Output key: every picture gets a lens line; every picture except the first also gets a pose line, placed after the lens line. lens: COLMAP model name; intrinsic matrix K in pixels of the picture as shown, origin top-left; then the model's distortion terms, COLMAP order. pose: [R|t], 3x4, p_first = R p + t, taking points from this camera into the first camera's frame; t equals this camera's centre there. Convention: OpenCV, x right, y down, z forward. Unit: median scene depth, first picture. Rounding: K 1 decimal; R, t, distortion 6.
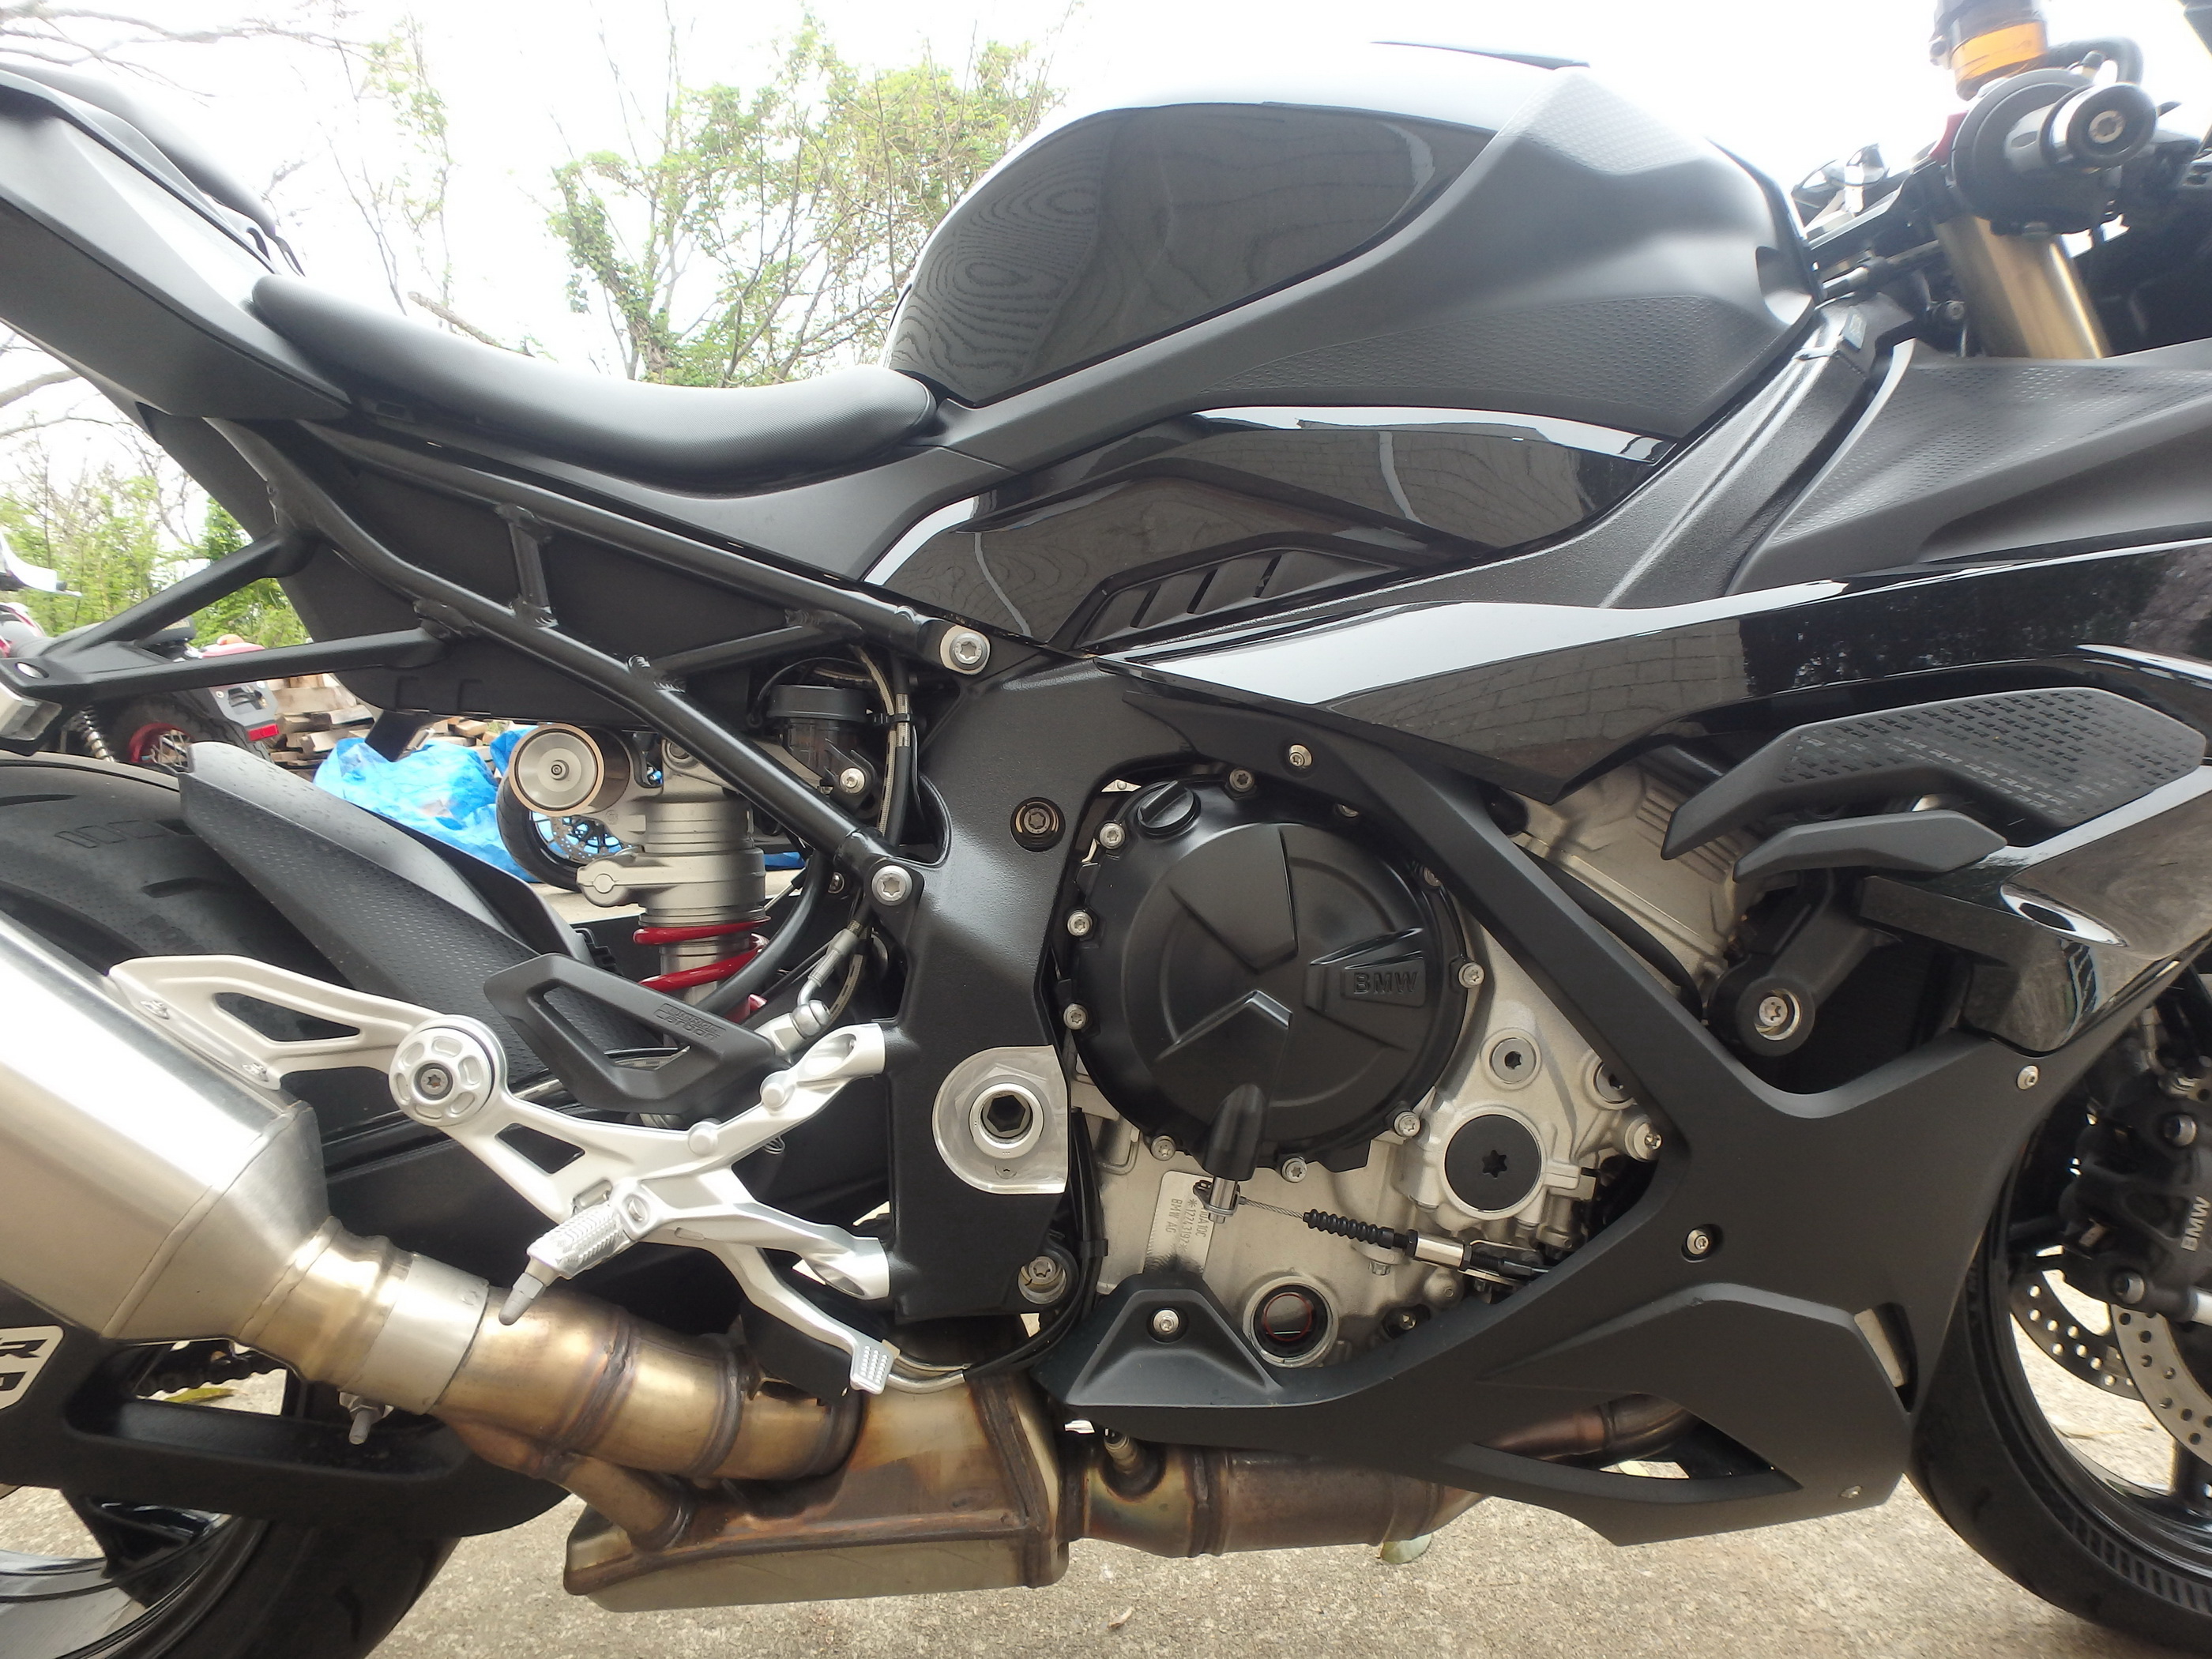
lens RADIAL K [[1360.3, 0, 1125.6], [0, 1360.3, 819.2], [0, 0, 1]] dist [-0.034940, 0.010052]
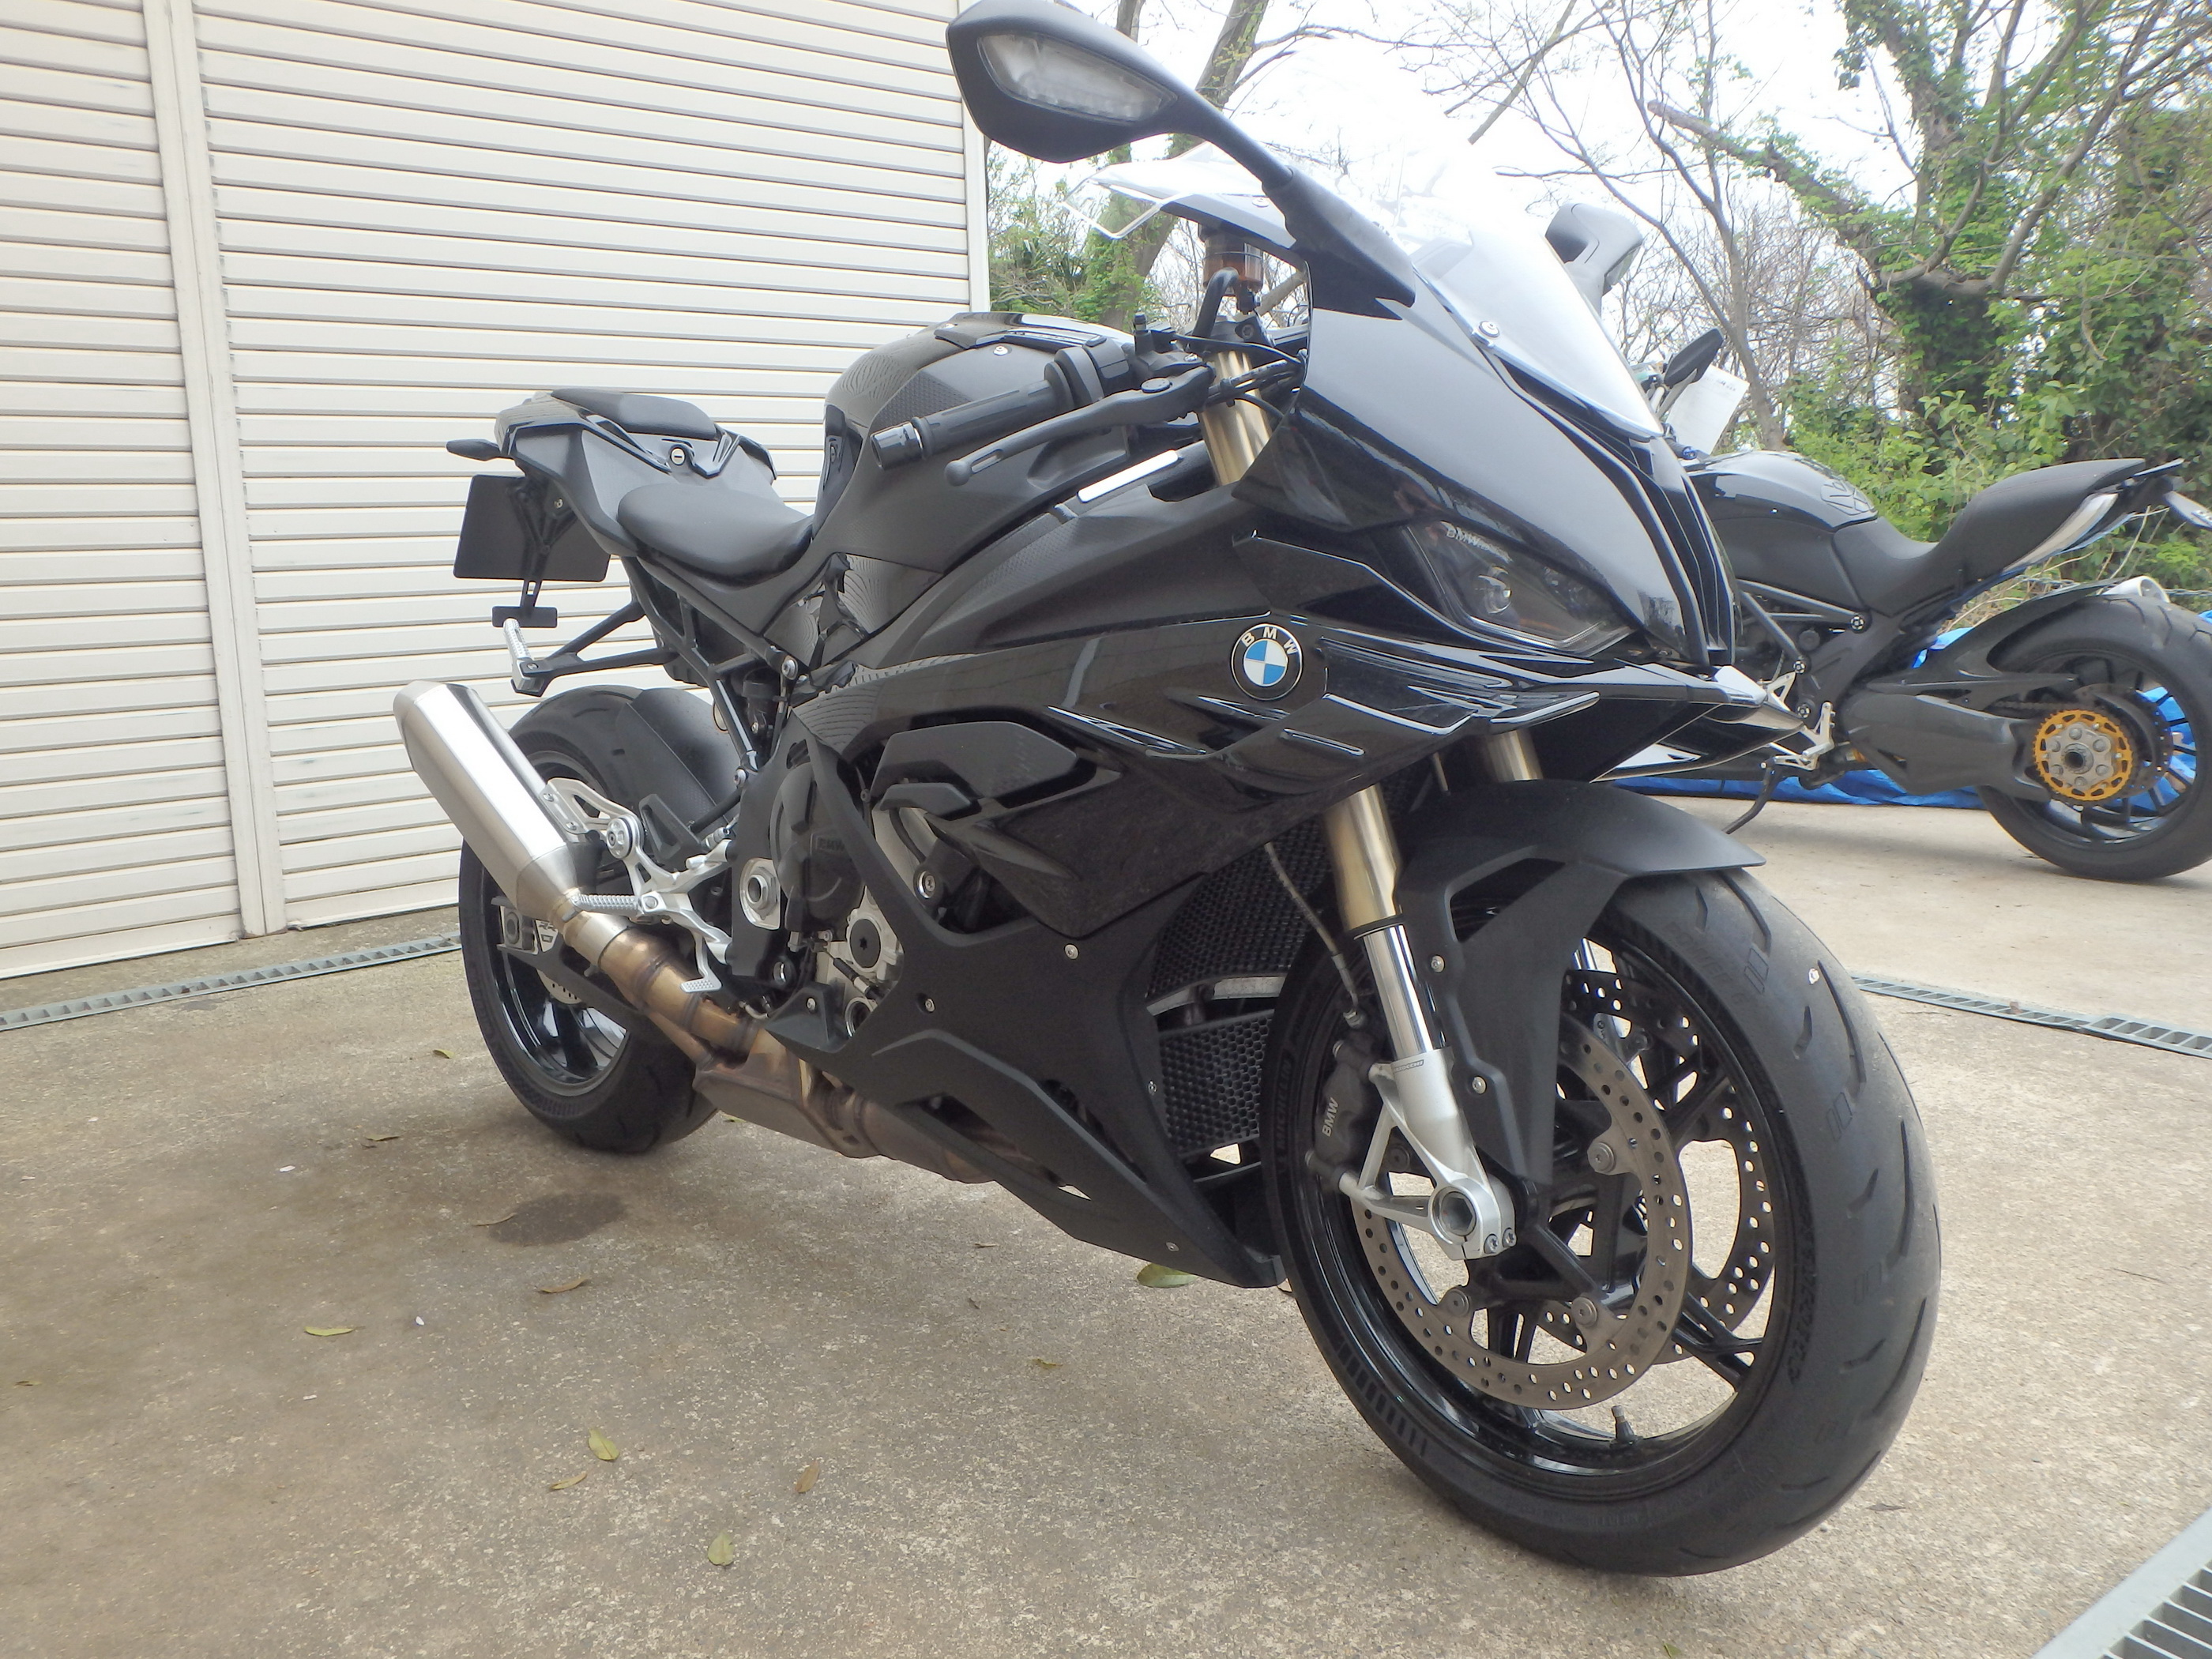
lens RADIAL K [[1788.0, 0, 1125.4], [0, 1788.0, 872.1], [0, 0, 1]] dist [-0.001357, -0.000795]
pose [[0.653534, 0.129047, -0.745815, 2.241816], [-0.064193, 0.991258, 0.115266, -0.158532], [0.754170, -0.027454, 0.656105, -0.382605]]
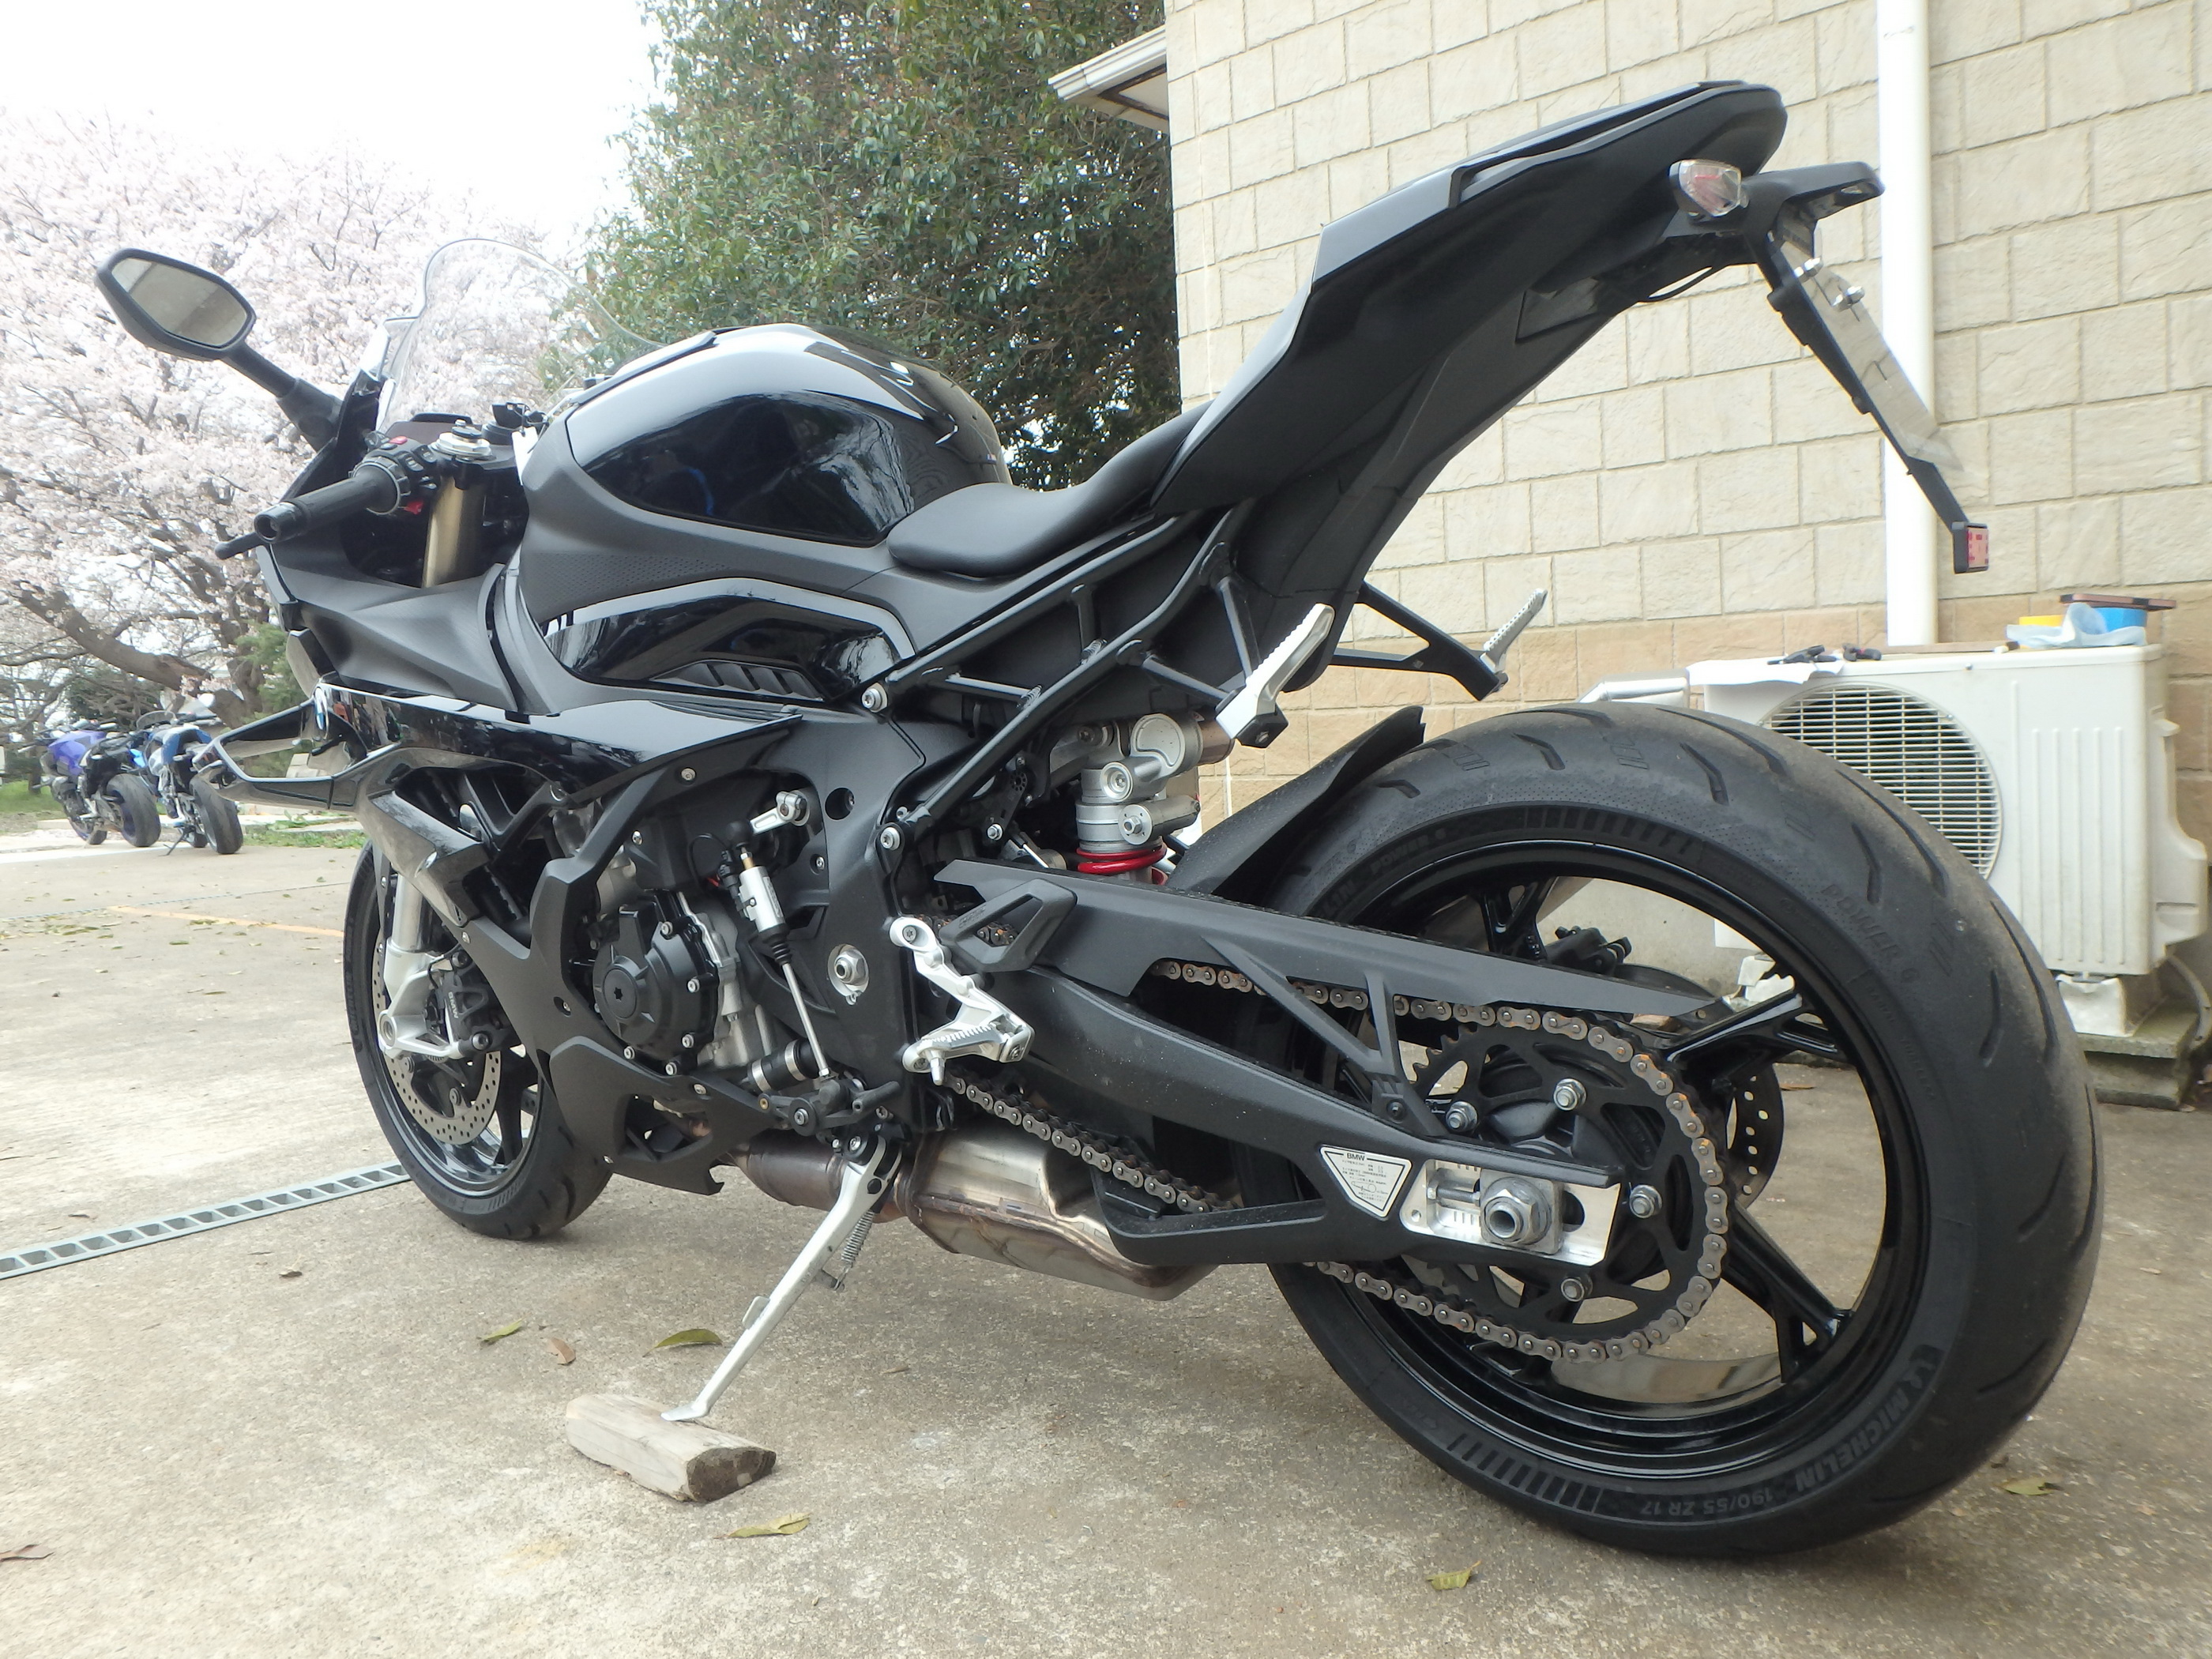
lens RADIAL K [[1598.7, 0, 1120.9], [0, 1598.7, 829.5], [0, 0, 1]] dist [-0.005218, 0.012858]
pose [[-0.762492, -0.010395, 0.646915, -1.654406], [0.114578, 0.981898, 0.150827, -0.230745], [-0.636772, 0.189126, -0.747498, 2.644867]]
